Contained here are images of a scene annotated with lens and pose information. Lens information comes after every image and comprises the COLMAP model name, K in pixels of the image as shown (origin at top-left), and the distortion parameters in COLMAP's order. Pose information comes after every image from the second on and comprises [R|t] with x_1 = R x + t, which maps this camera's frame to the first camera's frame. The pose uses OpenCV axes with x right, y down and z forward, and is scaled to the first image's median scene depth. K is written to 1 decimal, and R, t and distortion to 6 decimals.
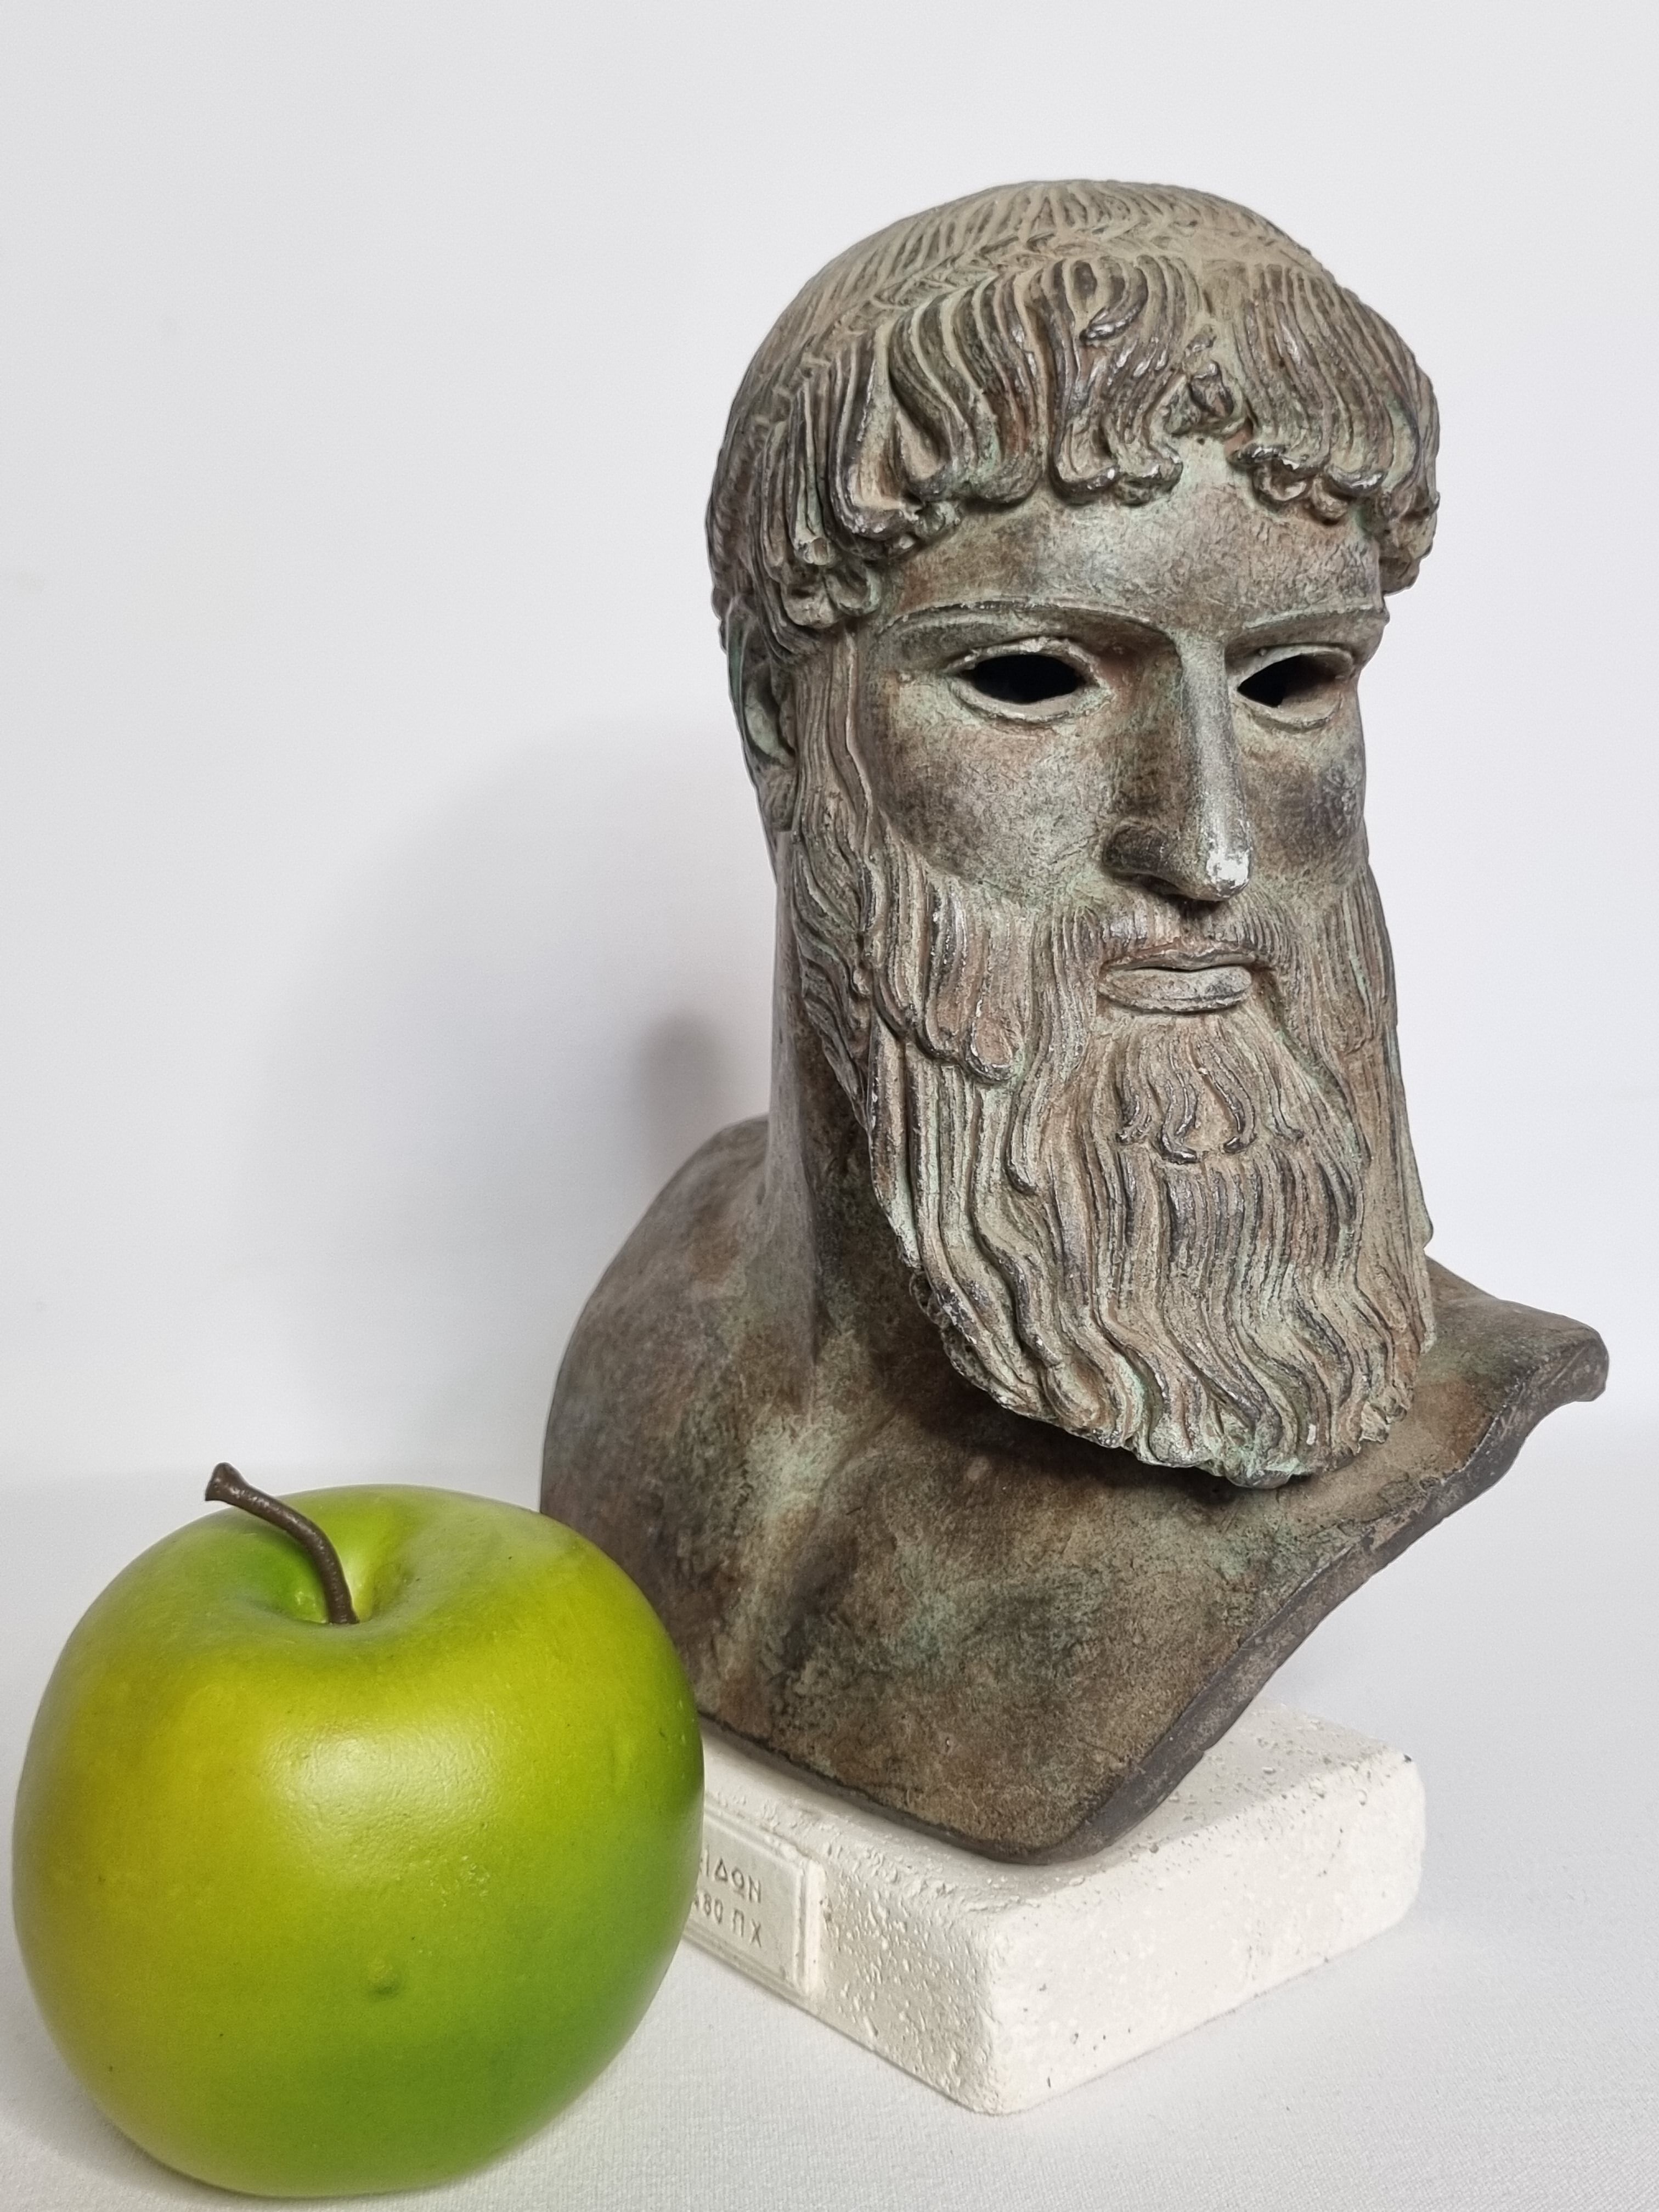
lens RADIAL K [[2543.9, 0, 871.9], [0, 2543.9, 1091.1], [0, 0, 1]] dist [0.021061, 0.000000]
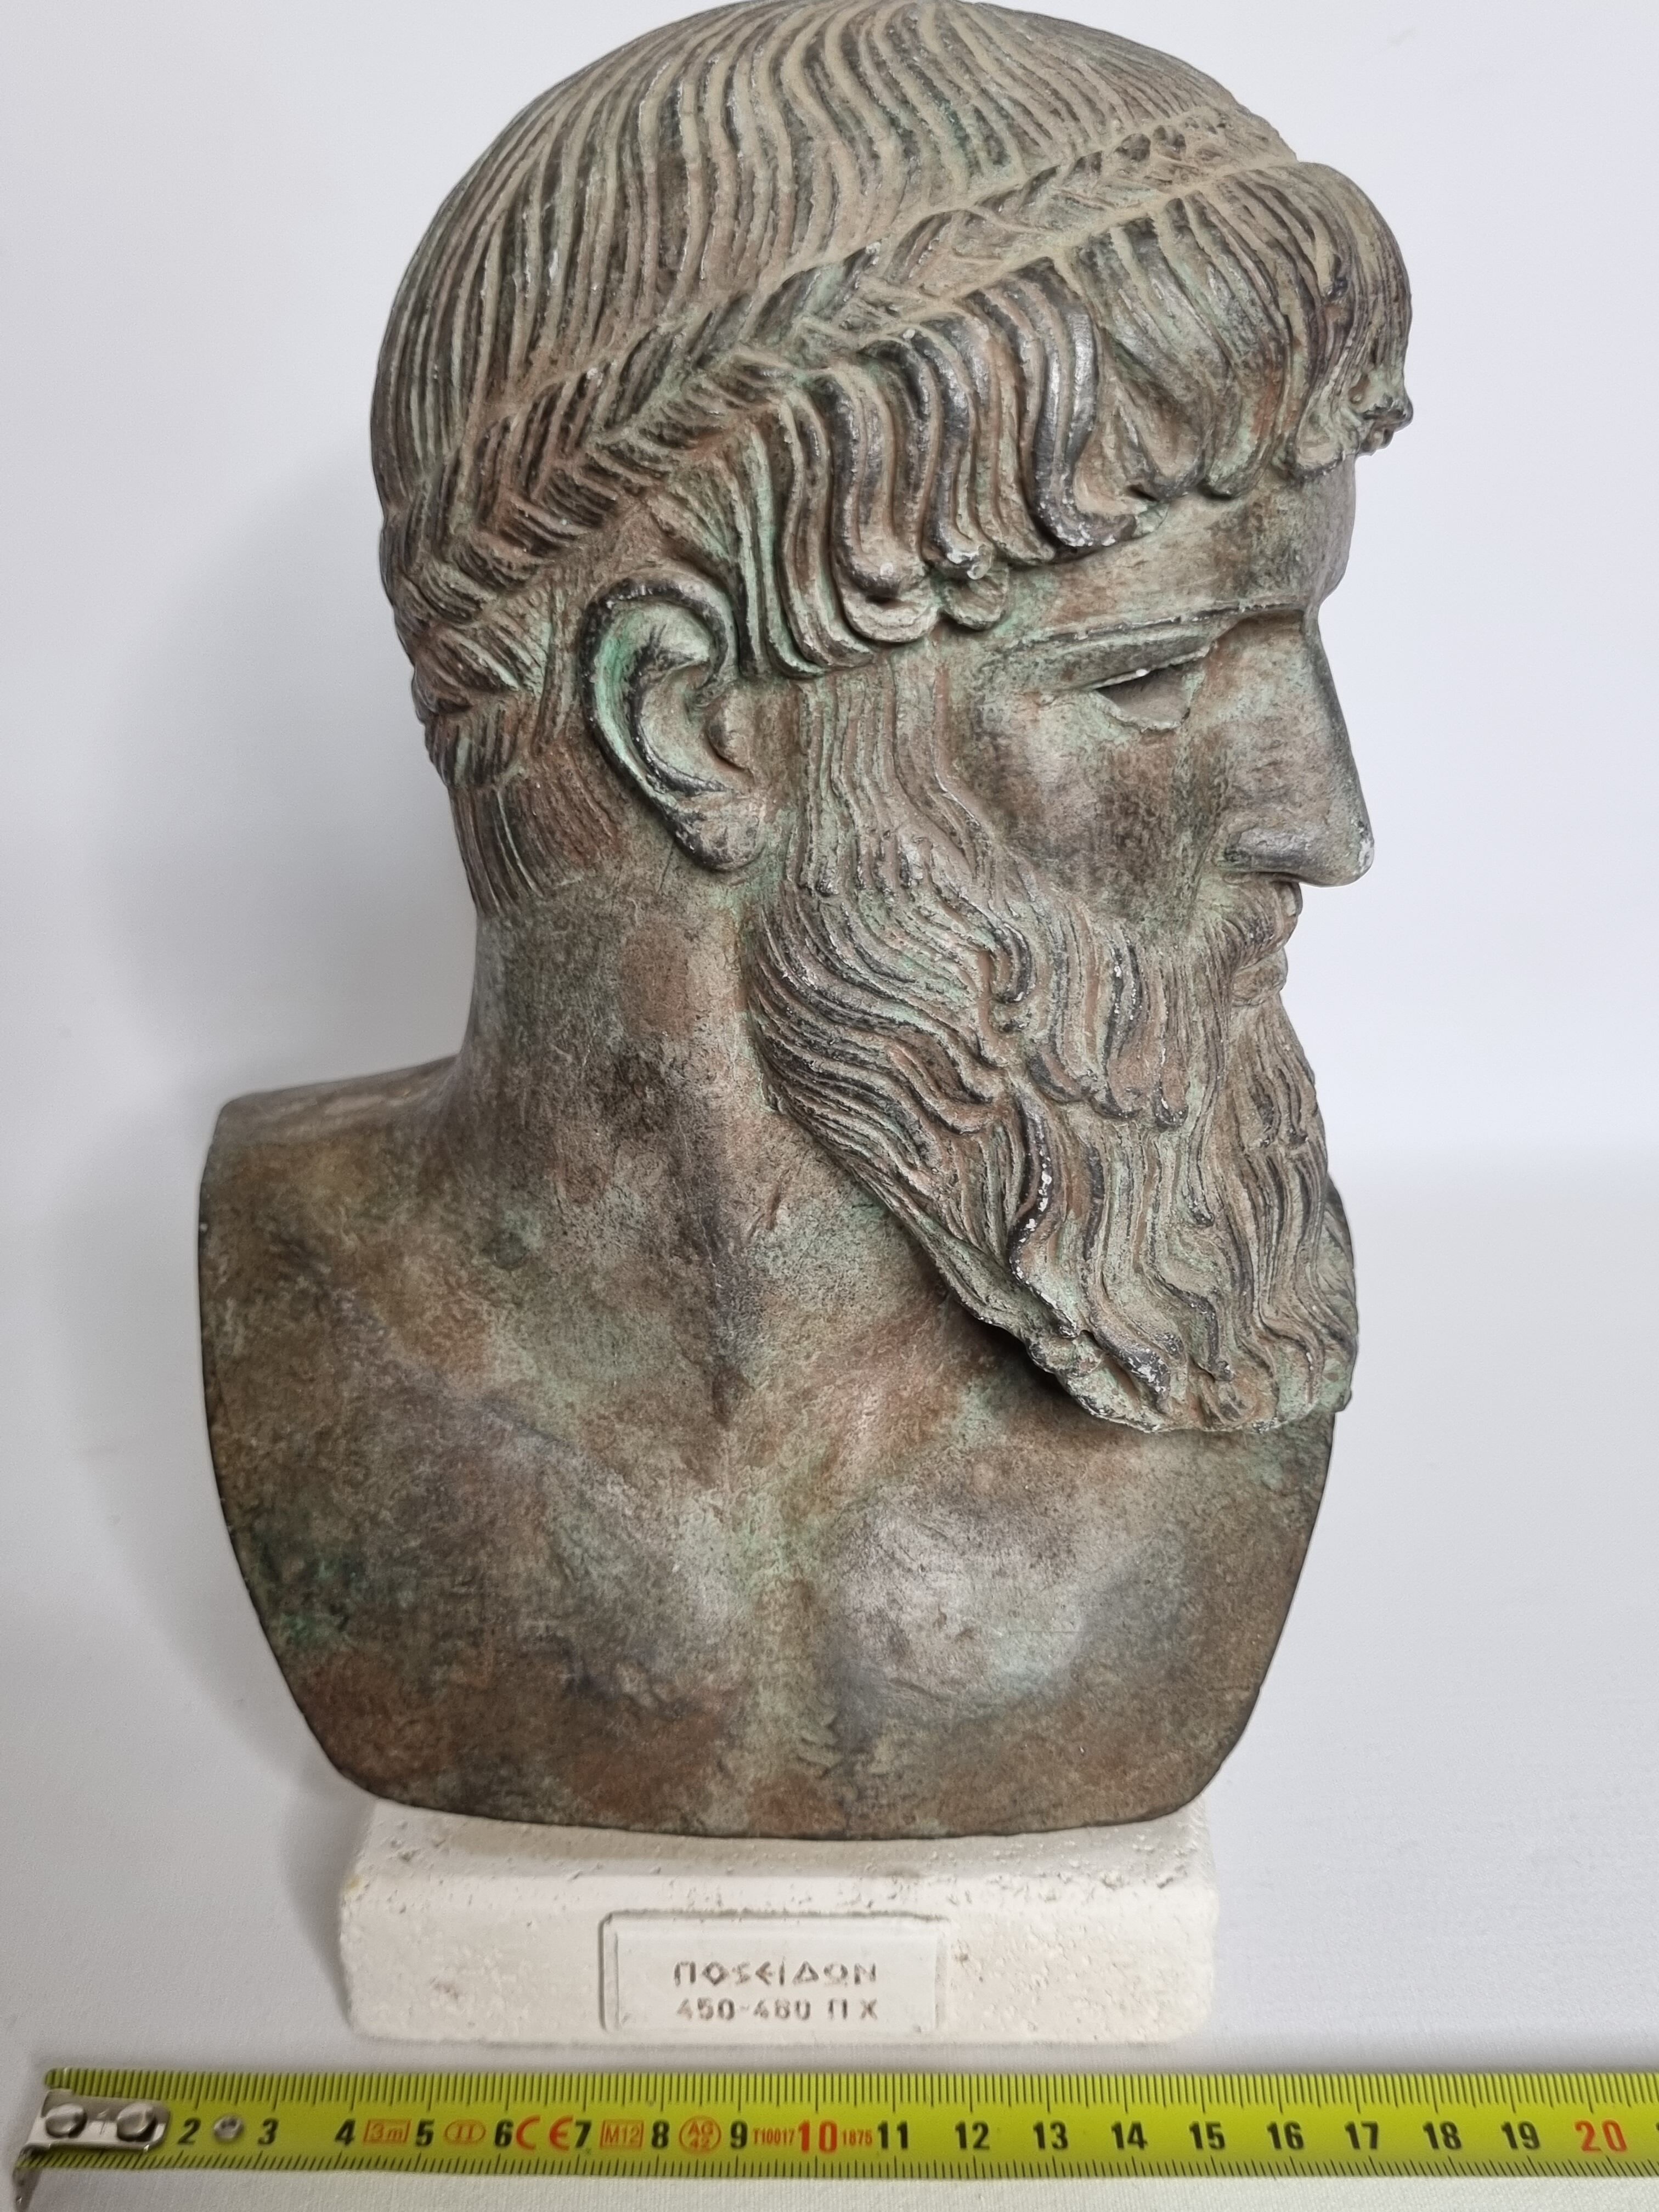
lens RADIAL K [[2247.9, 0, 842.4], [0, 2247.9, 1119.9], [0, 0, 1]] dist [0.011612, 0.000000]
pose [[0.655444, -0.319563, 0.684304, -0.572787], [0.123122, 0.939162, 0.320649, -0.275809], [-0.745140, -0.125914, 0.654913, 0.552814]]
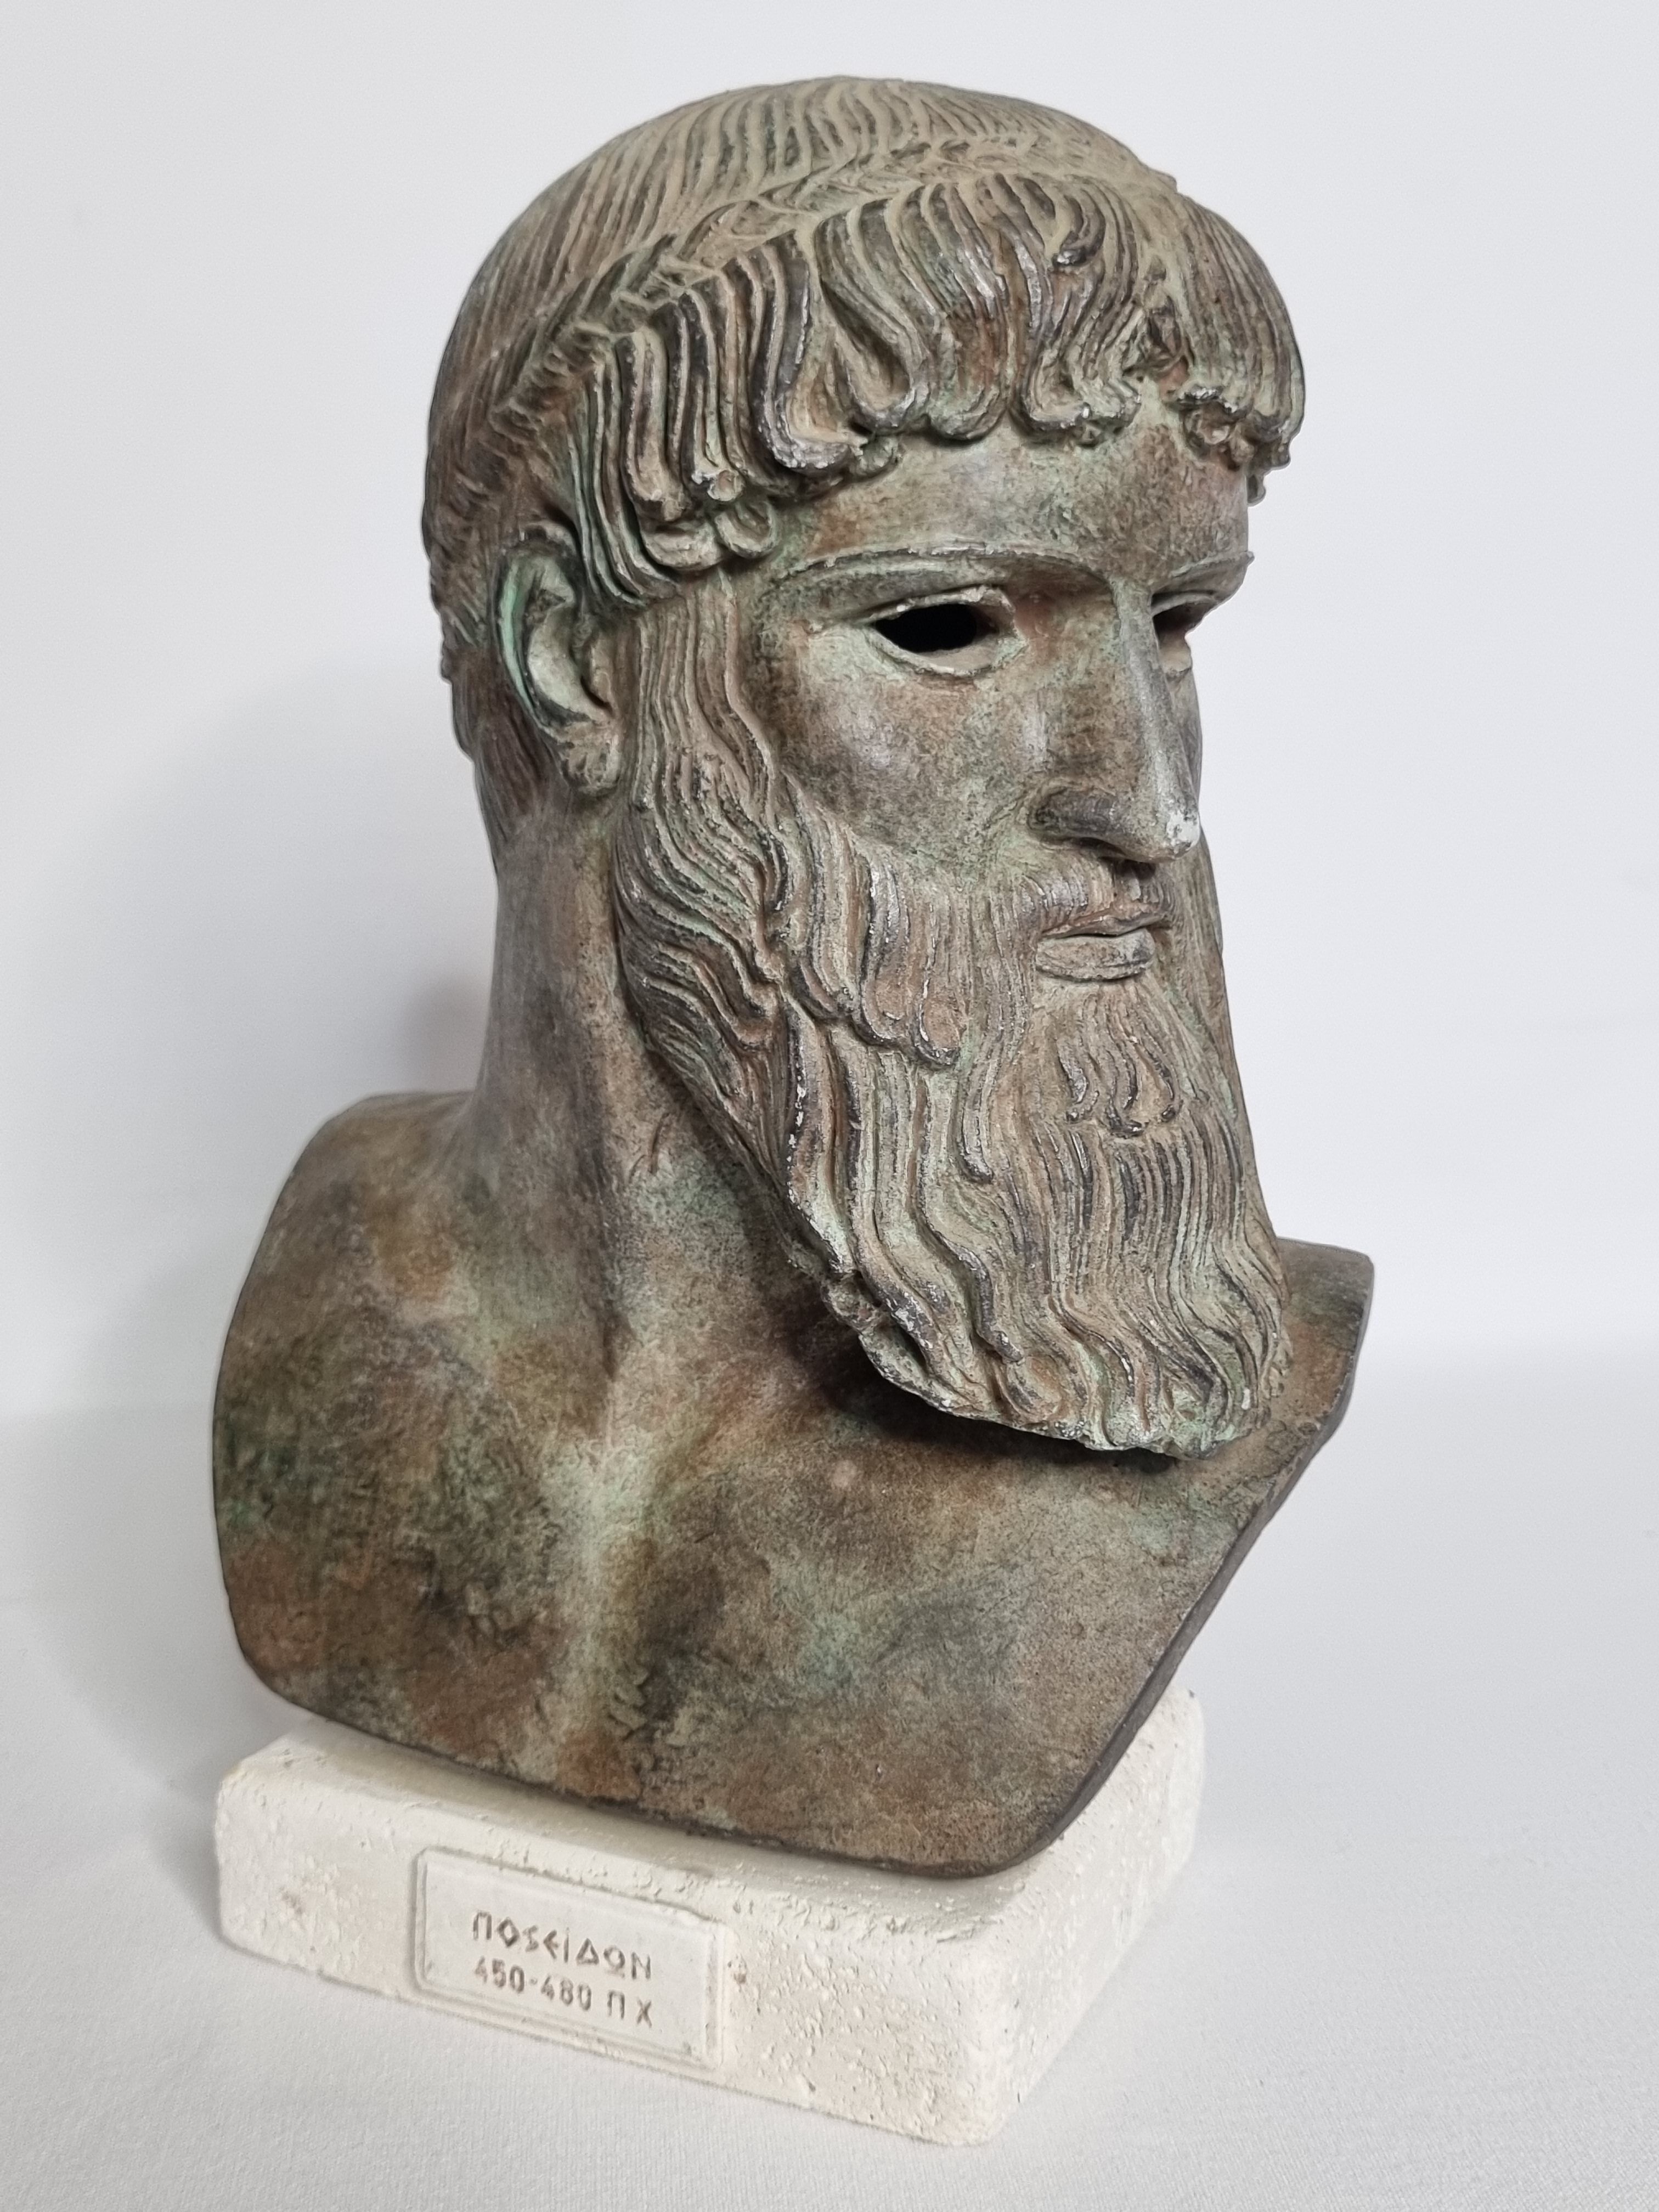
lens RADIAL K [[2543.9, 0, 850.7], [0, 2543.9, 1097.9], [0, 0, 1]] dist [0.021061, 0.000000]
pose [[0.908377, -0.079325, 0.410559, -0.359656], [0.060468, 0.996441, 0.058735, -0.048225], [-0.413757, -0.028527, 0.909941, 0.166110]]
